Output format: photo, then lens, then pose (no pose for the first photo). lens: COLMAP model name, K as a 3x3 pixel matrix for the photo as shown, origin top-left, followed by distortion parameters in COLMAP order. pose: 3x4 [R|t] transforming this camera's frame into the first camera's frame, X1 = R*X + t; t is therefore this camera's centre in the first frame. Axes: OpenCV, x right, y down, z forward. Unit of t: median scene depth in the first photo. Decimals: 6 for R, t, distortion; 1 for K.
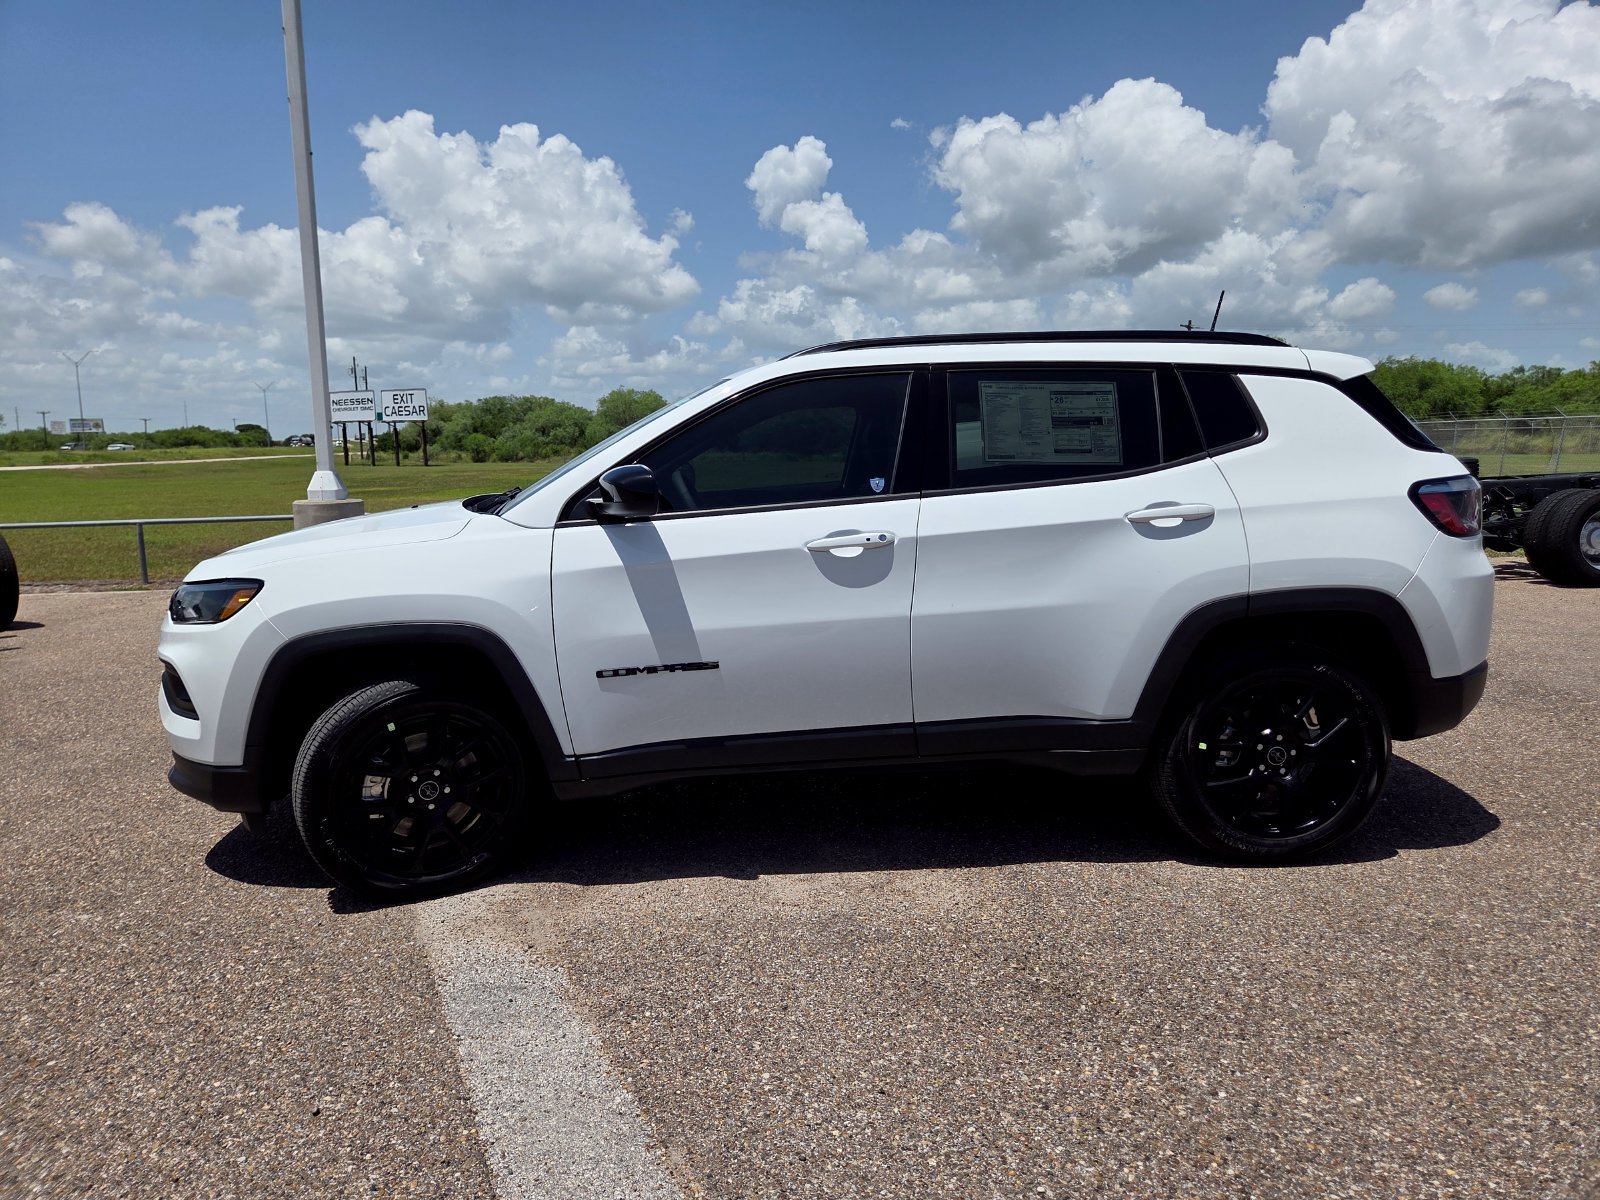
lens RADIAL K [[1072.6, 0, 786.5], [0, 1072.6, 603.5], [0, 0, 1]] dist [0.053500, -0.041850]
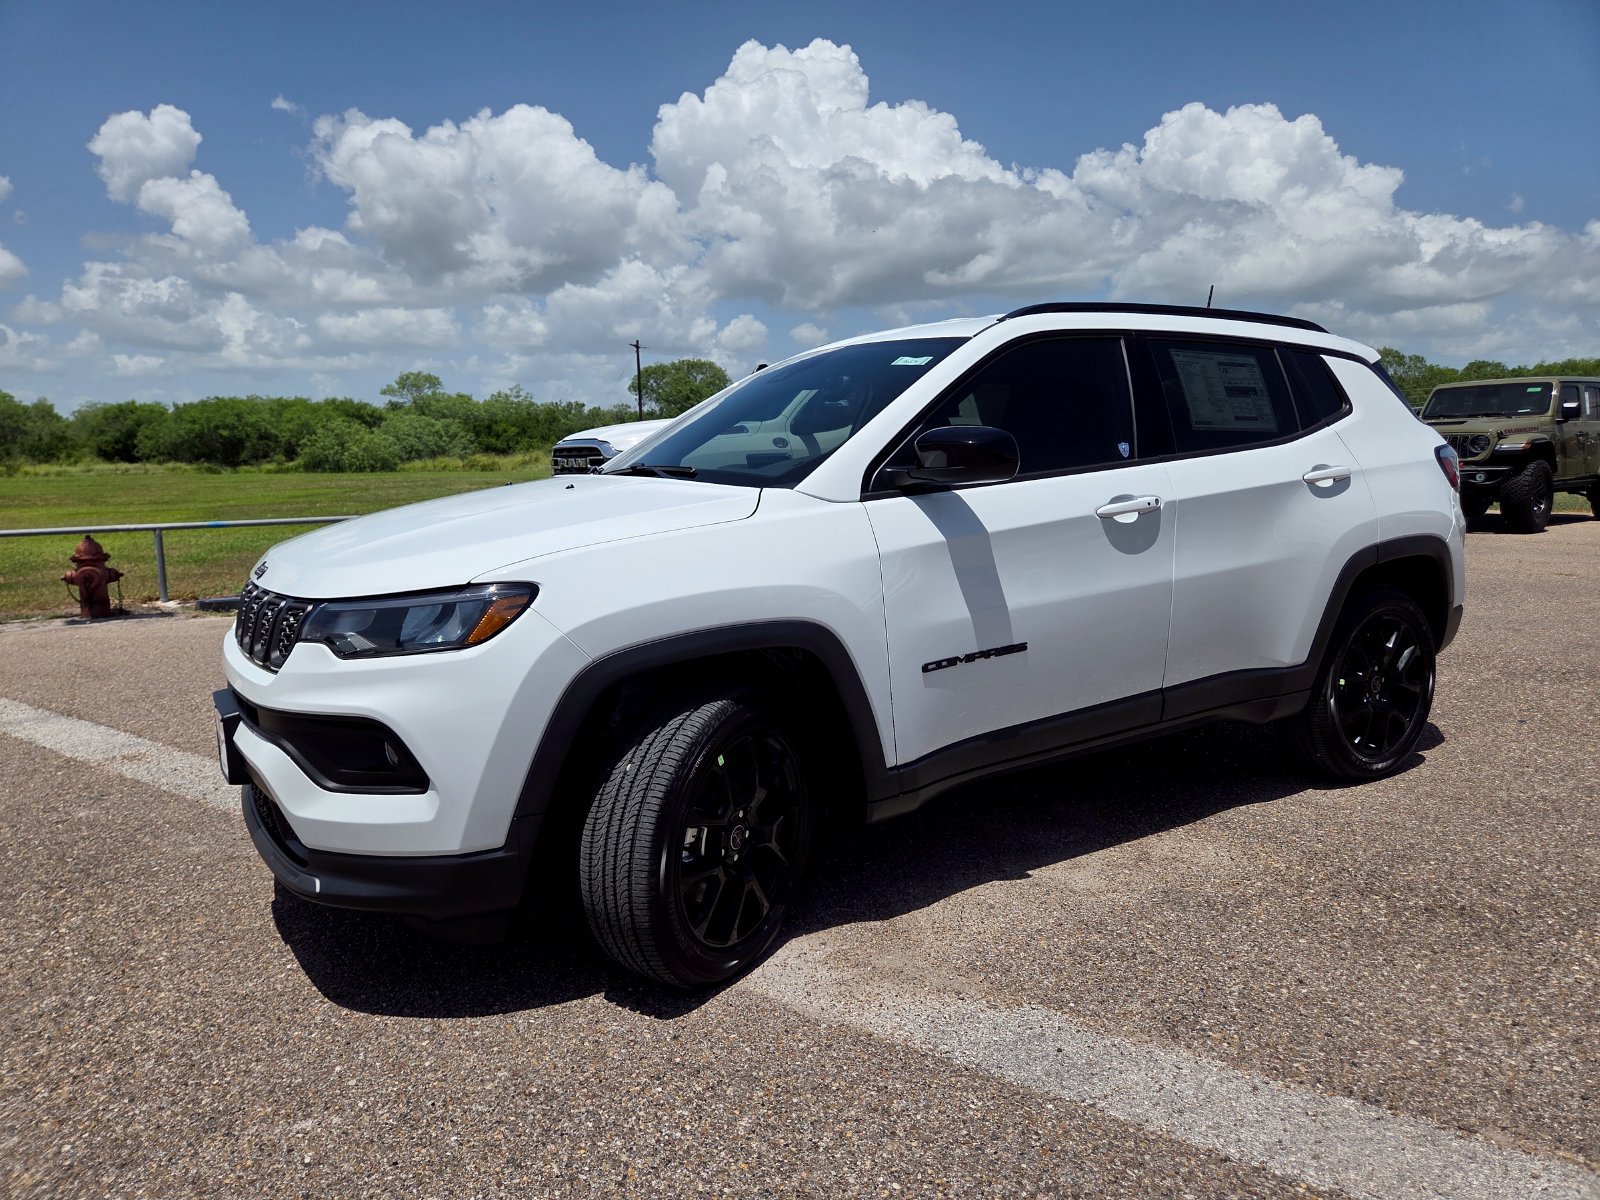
lens RADIAL K [[1072.6, 0, 793.5], [0, 1072.6, 609.3], [0, 0, 1]] dist [0.053500, -0.041850]
pose [[0.872475, -0.070177, 0.483594, -0.665747], [0.073349, 0.997230, 0.012381, 0.000134], [-0.483123, 0.024669, 0.875205, 0.290417]]
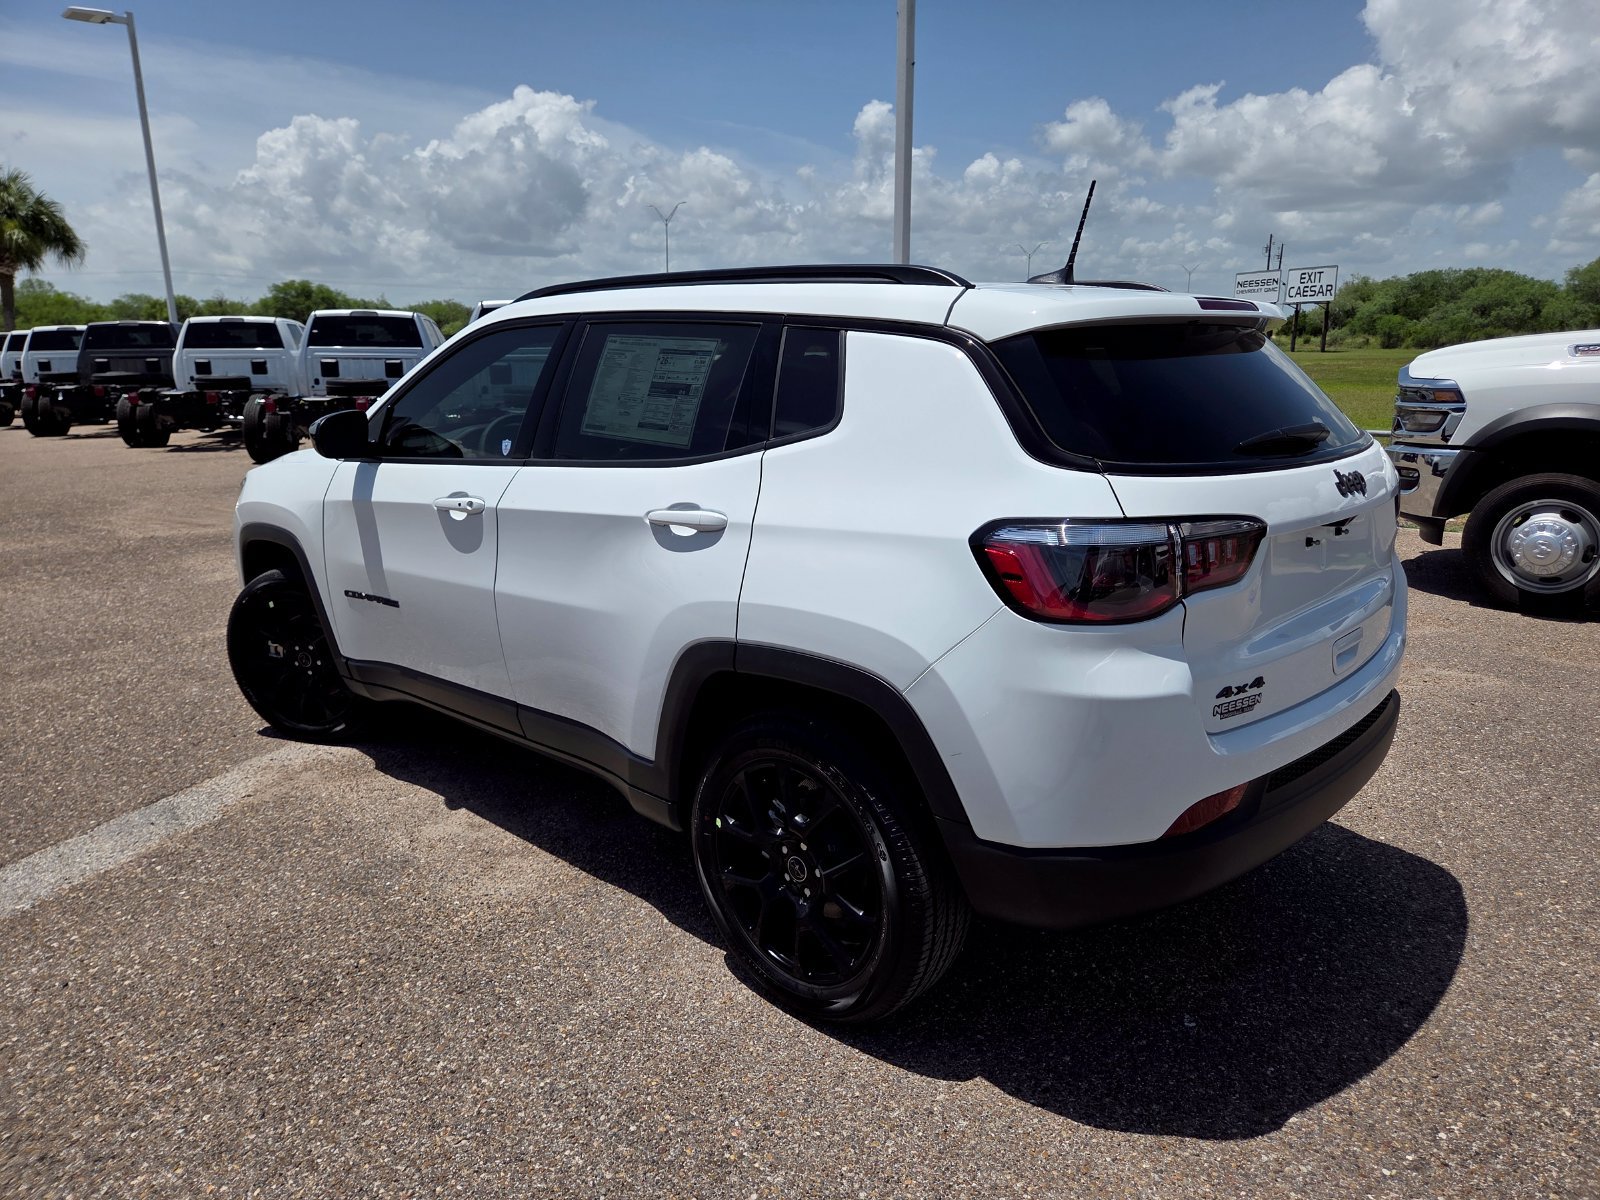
lens RADIAL K [[1072.6, 0, 793.7], [0, 1072.6, 611.9], [0, 0, 1]] dist [0.053500, -0.041850]
pose [[0.701975, 0.189180, -0.686616, 0.938581], [-0.111119, 0.981362, 0.156786, -0.145730], [0.703480, -0.033764, 0.709913, 0.504971]]
